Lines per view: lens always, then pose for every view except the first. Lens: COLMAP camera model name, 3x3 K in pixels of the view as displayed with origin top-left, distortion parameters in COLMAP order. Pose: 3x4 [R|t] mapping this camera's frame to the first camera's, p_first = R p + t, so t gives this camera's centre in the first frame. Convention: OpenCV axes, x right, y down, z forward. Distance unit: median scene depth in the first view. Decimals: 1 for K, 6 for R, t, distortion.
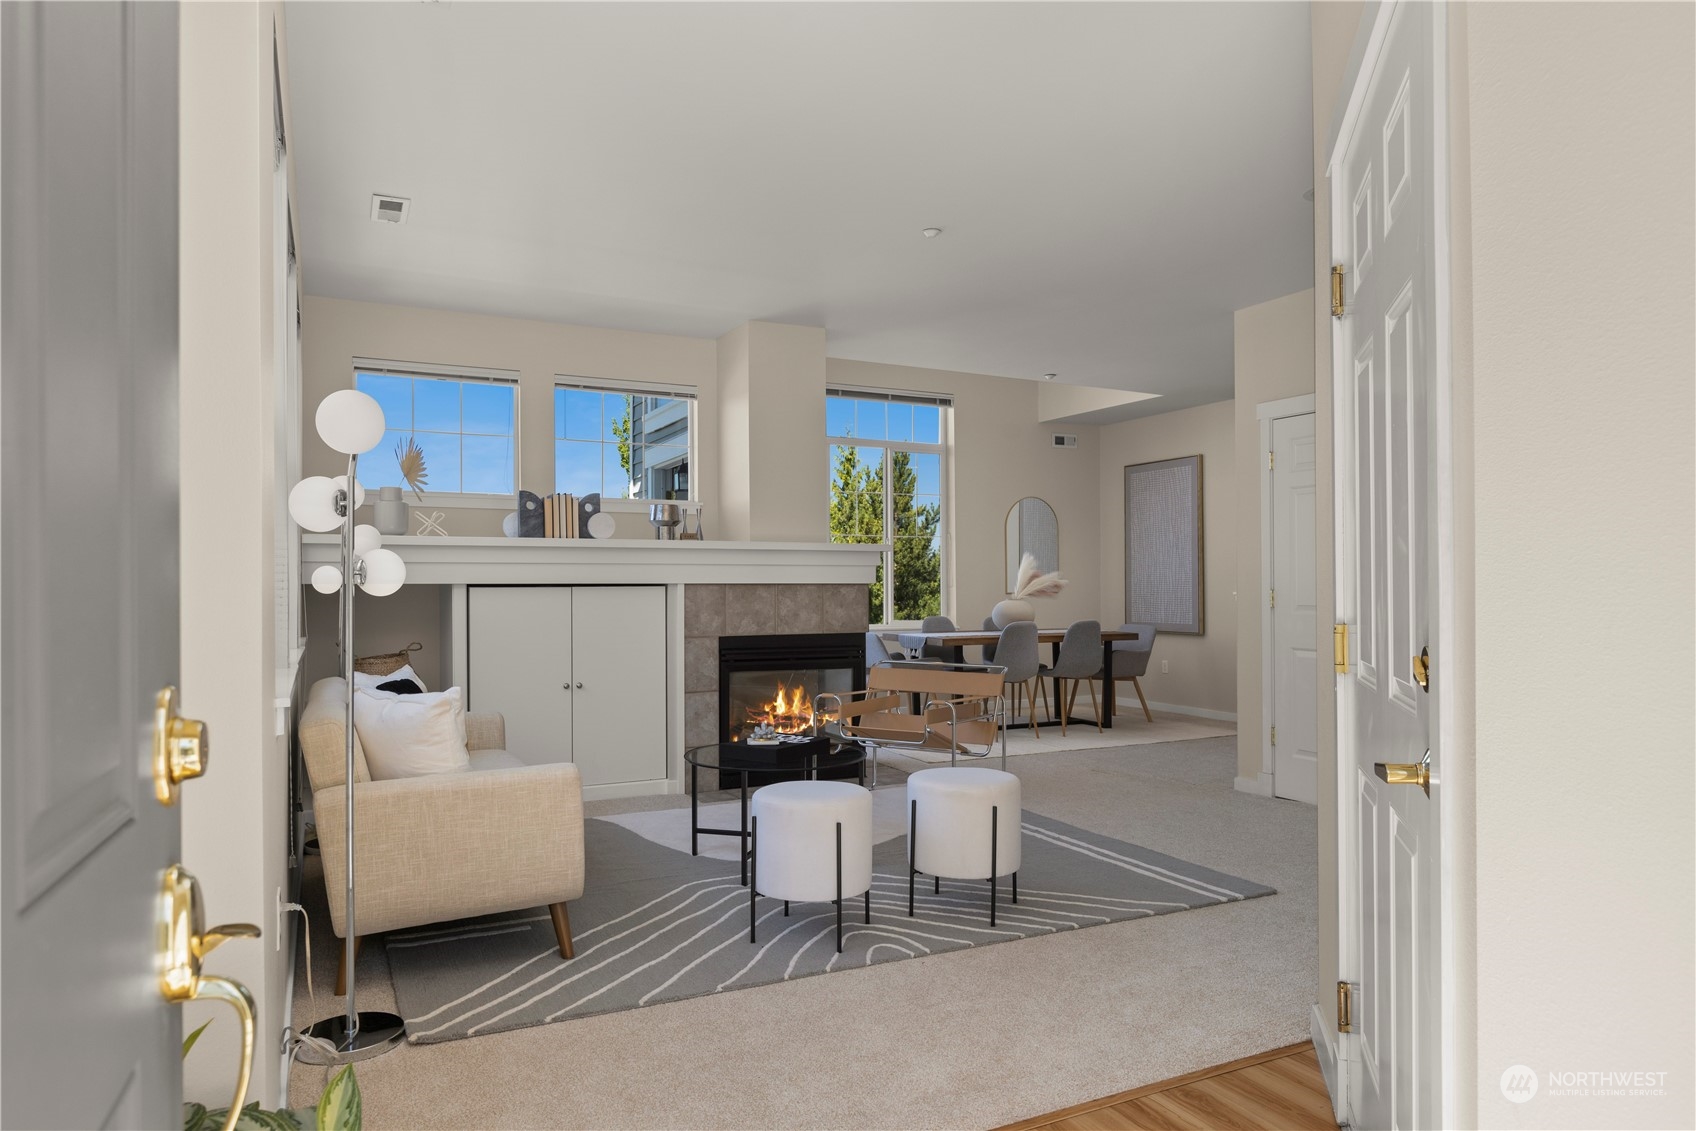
lens RADIAL K [[1047.2, 0, 848.0], [0, 1047.2, 571.3], [0, 0, 1]] dist [-0.019591, 0.000877]
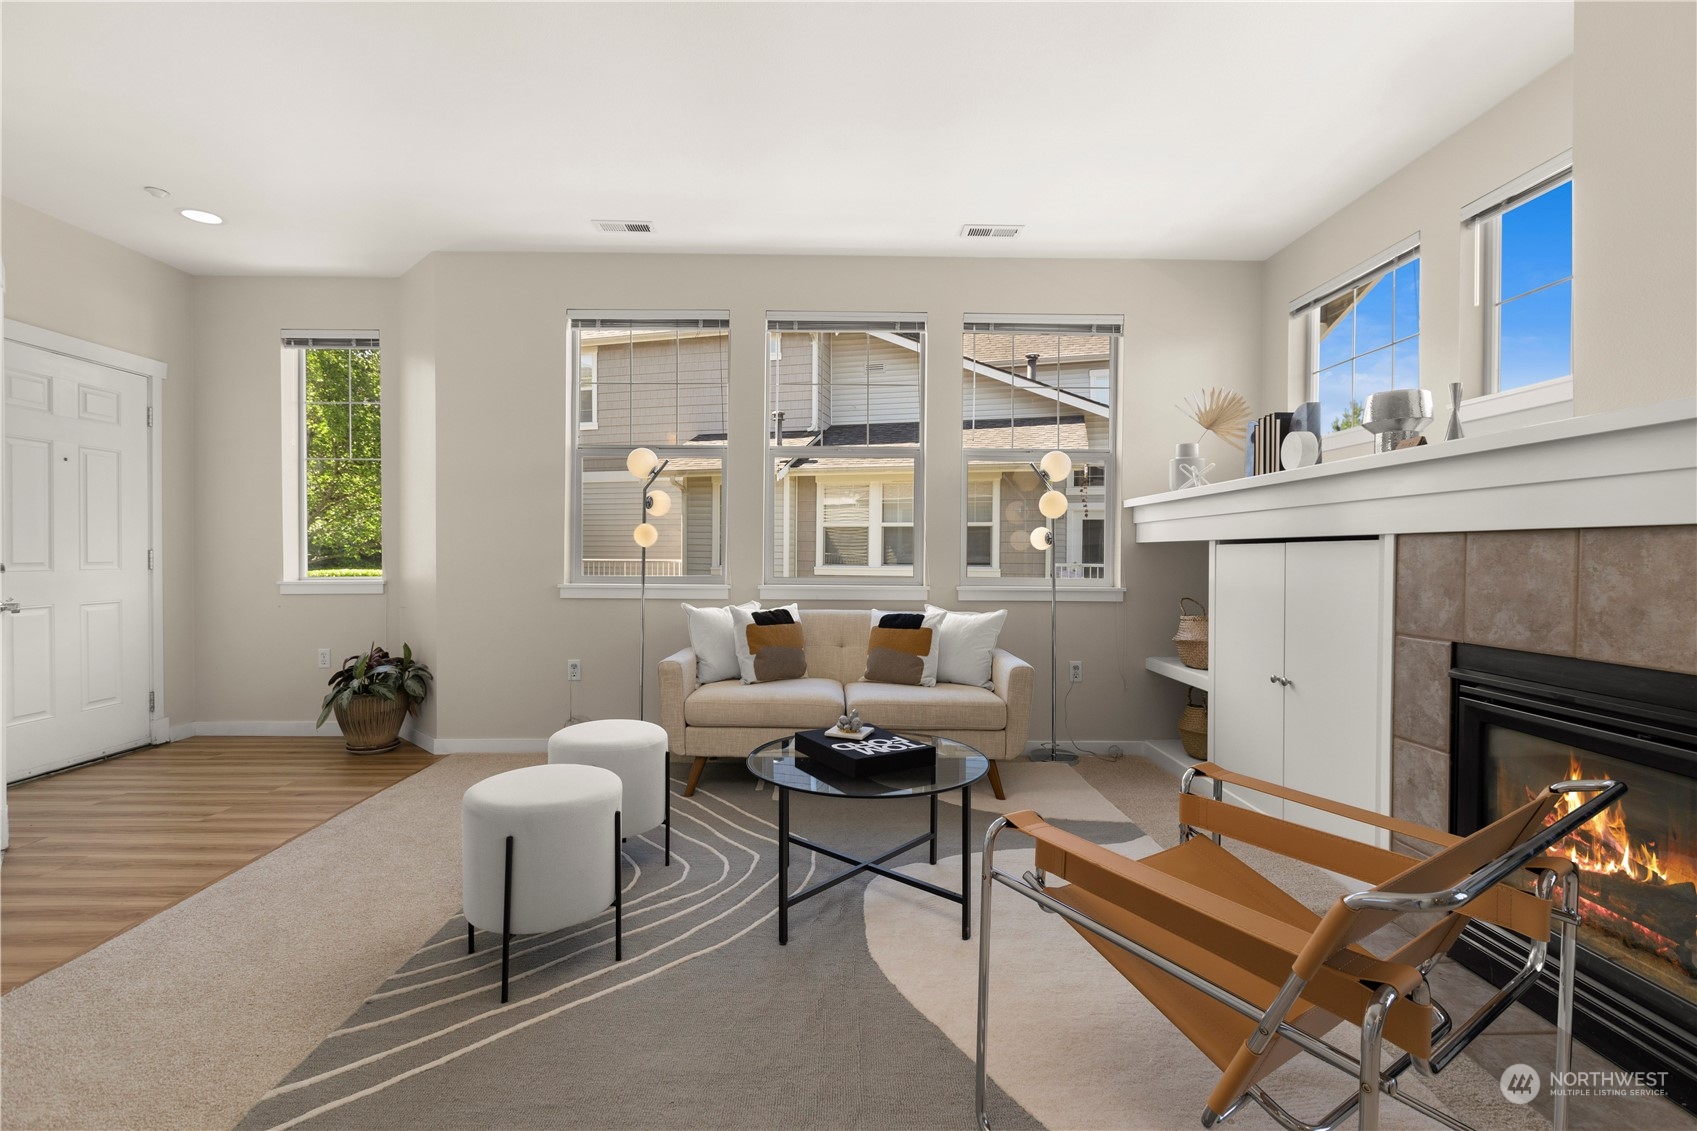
lens RADIAL K [[773.2, 0, 838.6], [0, 773.2, 564.5], [0, 0, 1]] dist [-0.000923, -0.000294]
pose [[-0.447318, 0.013075, -0.894280, 0.315149], [0.007972, 0.999912, 0.010632, 0.020235], [0.894340, -0.002374, -0.447382, 0.882861]]
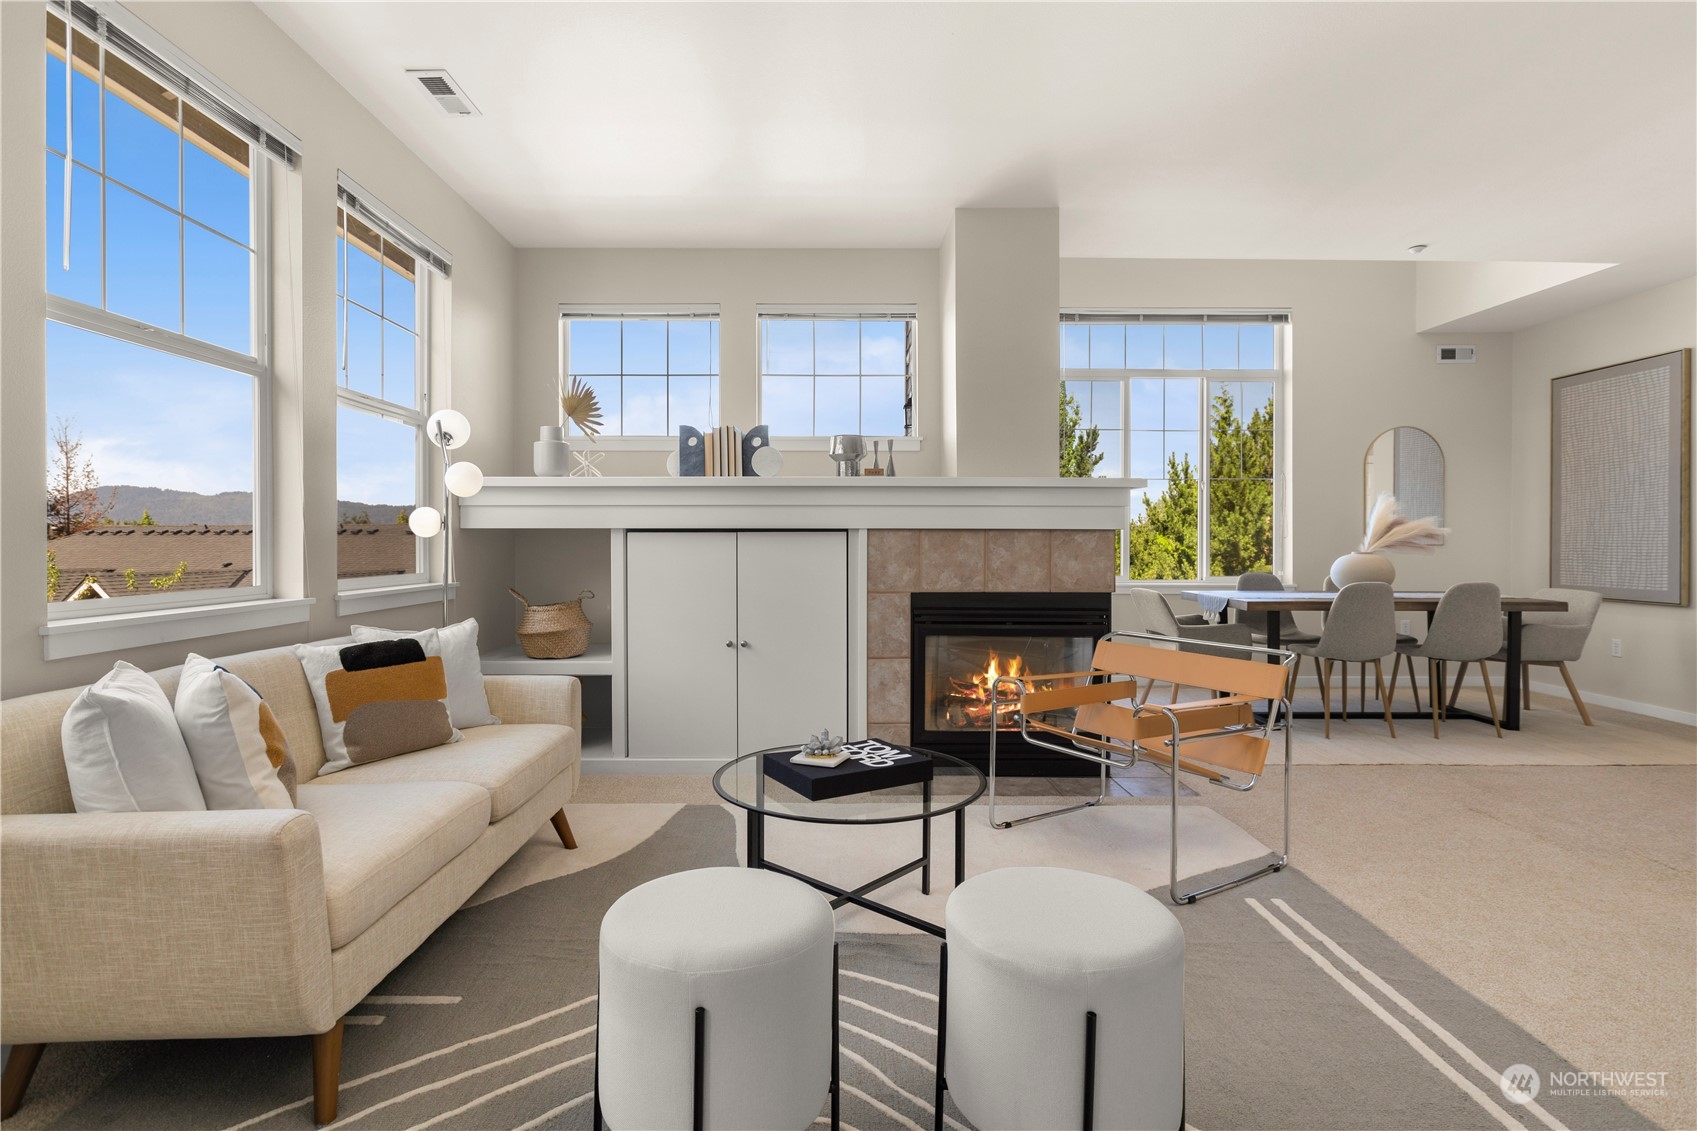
lens RADIAL K [[836.9, 0, 833.5], [0, 836.9, 547.1], [0, 0, 1]] dist [-0.002274, -0.001601]
pose [[0.894687, 0.007342, -0.446634, 0.115049], [0.002541, 0.999765, 0.021523, 0.011562], [0.446687, -0.020392, 0.894458, 0.369051]]
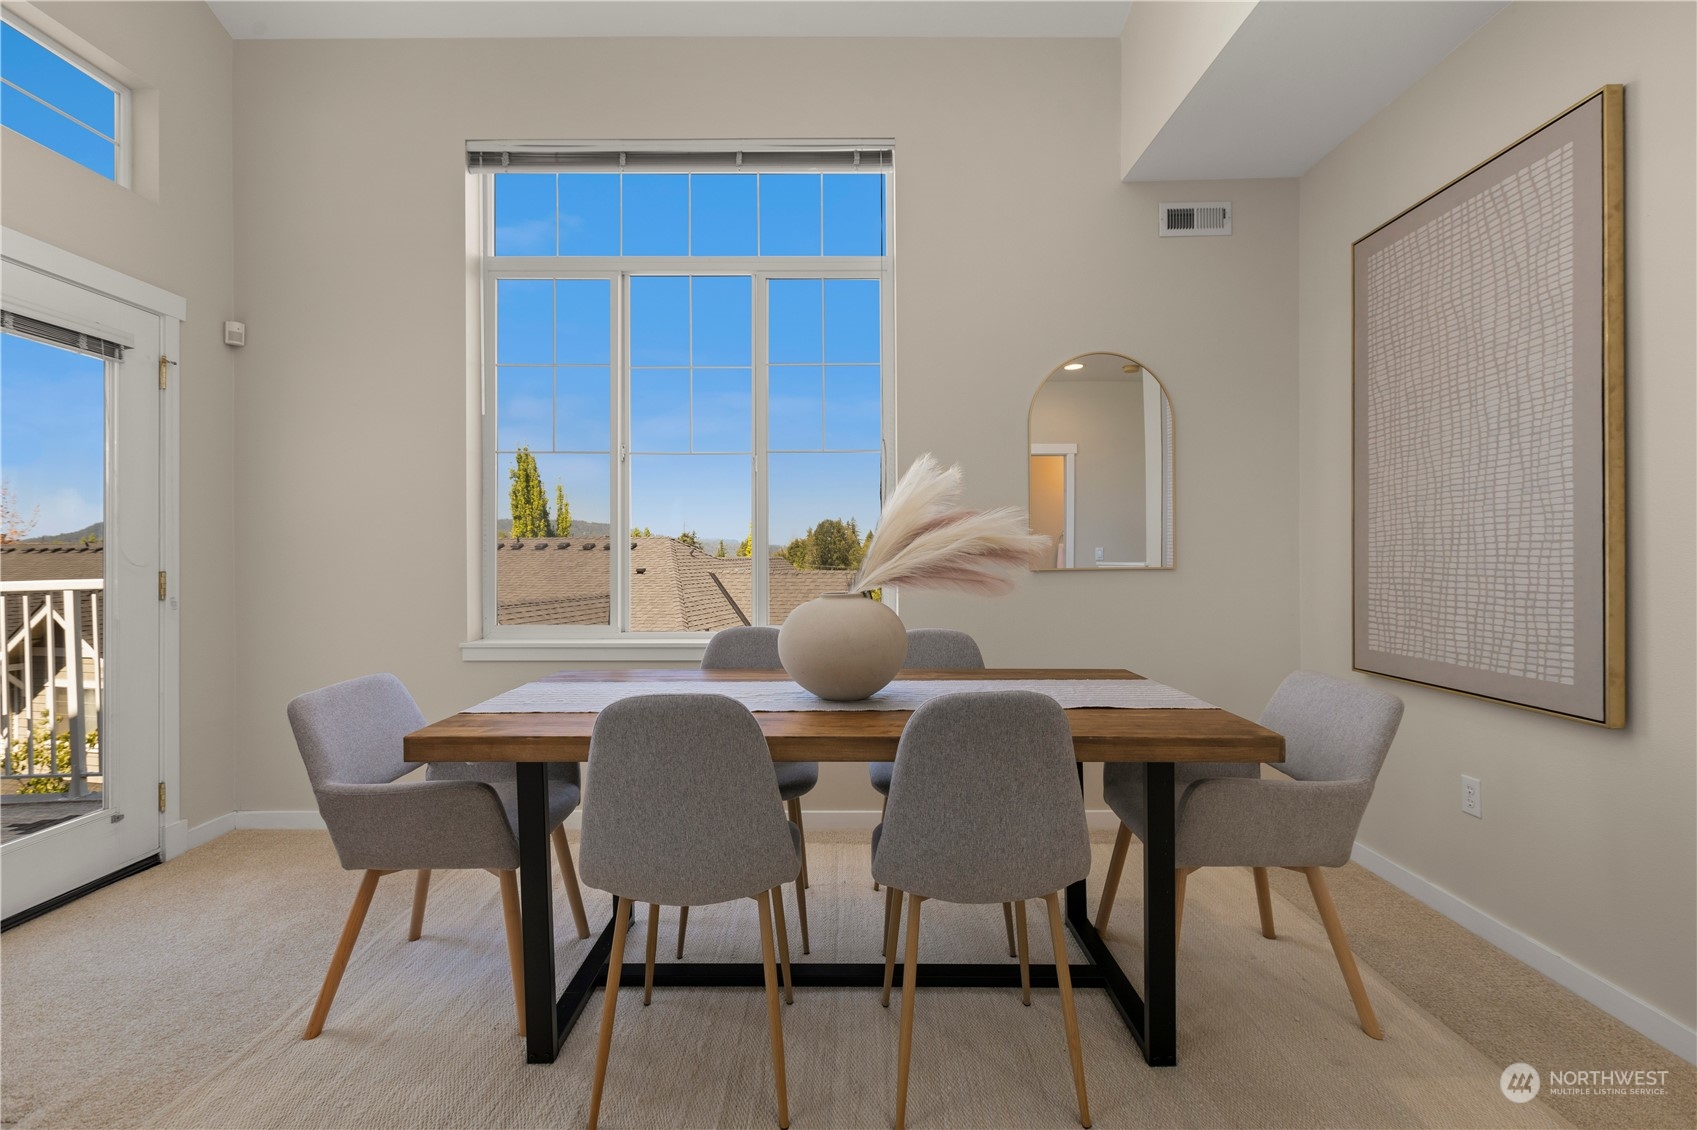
lens RADIAL K [[773.2, 0, 833.7], [0, 773.2, 555.9], [0, 0, 1]] dist [-0.000923, -0.000294]
pose [[0.890135, 0.001929, -0.455693, 0.367666], [0.005436, 0.999875, 0.014850, 0.015438], [0.455665, -0.015696, 0.890013, 1.078530]]
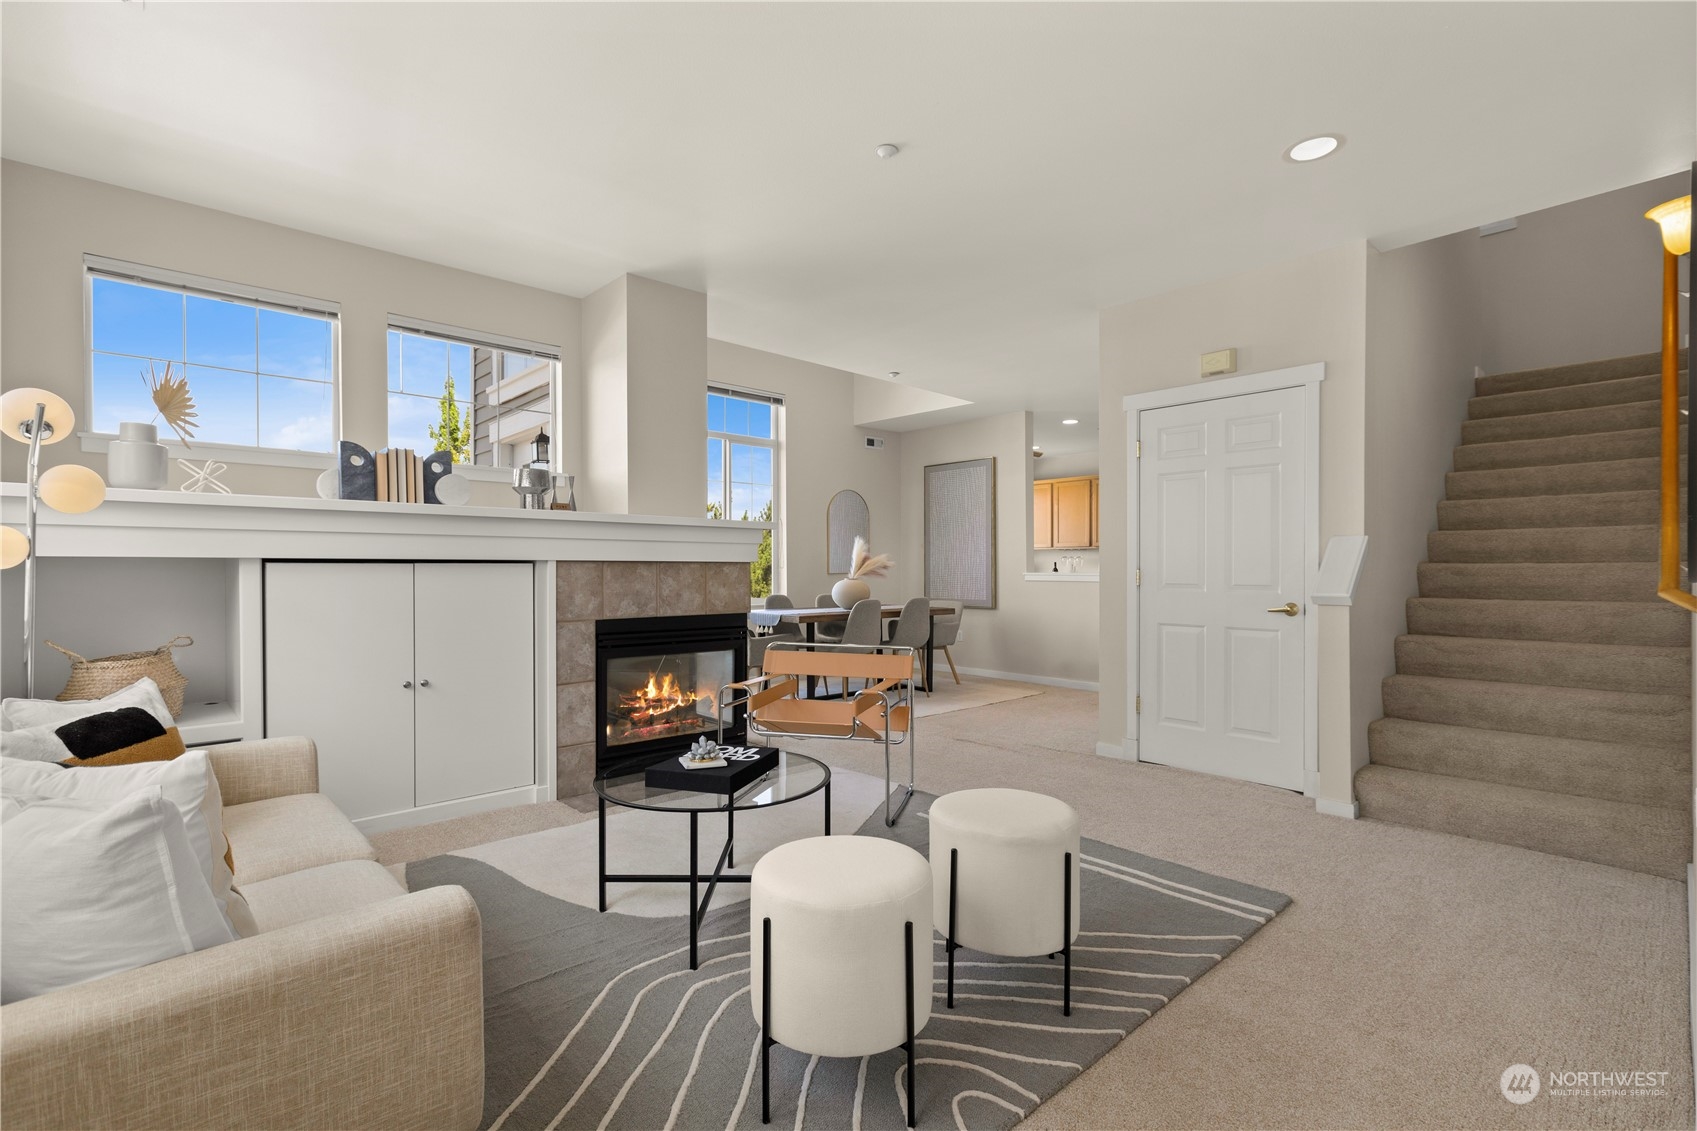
lens RADIAL K [[773.2, 0, 846.6], [0, 773.2, 571.5], [0, 0, 1]] dist [-0.000923, -0.000294]
pose [[0.962331, 0.001624, 0.271875, -0.094152], [-0.005922, 0.999870, 0.014988, 0.009518], [-0.271815, -0.016034, 0.962216, 0.298382]]
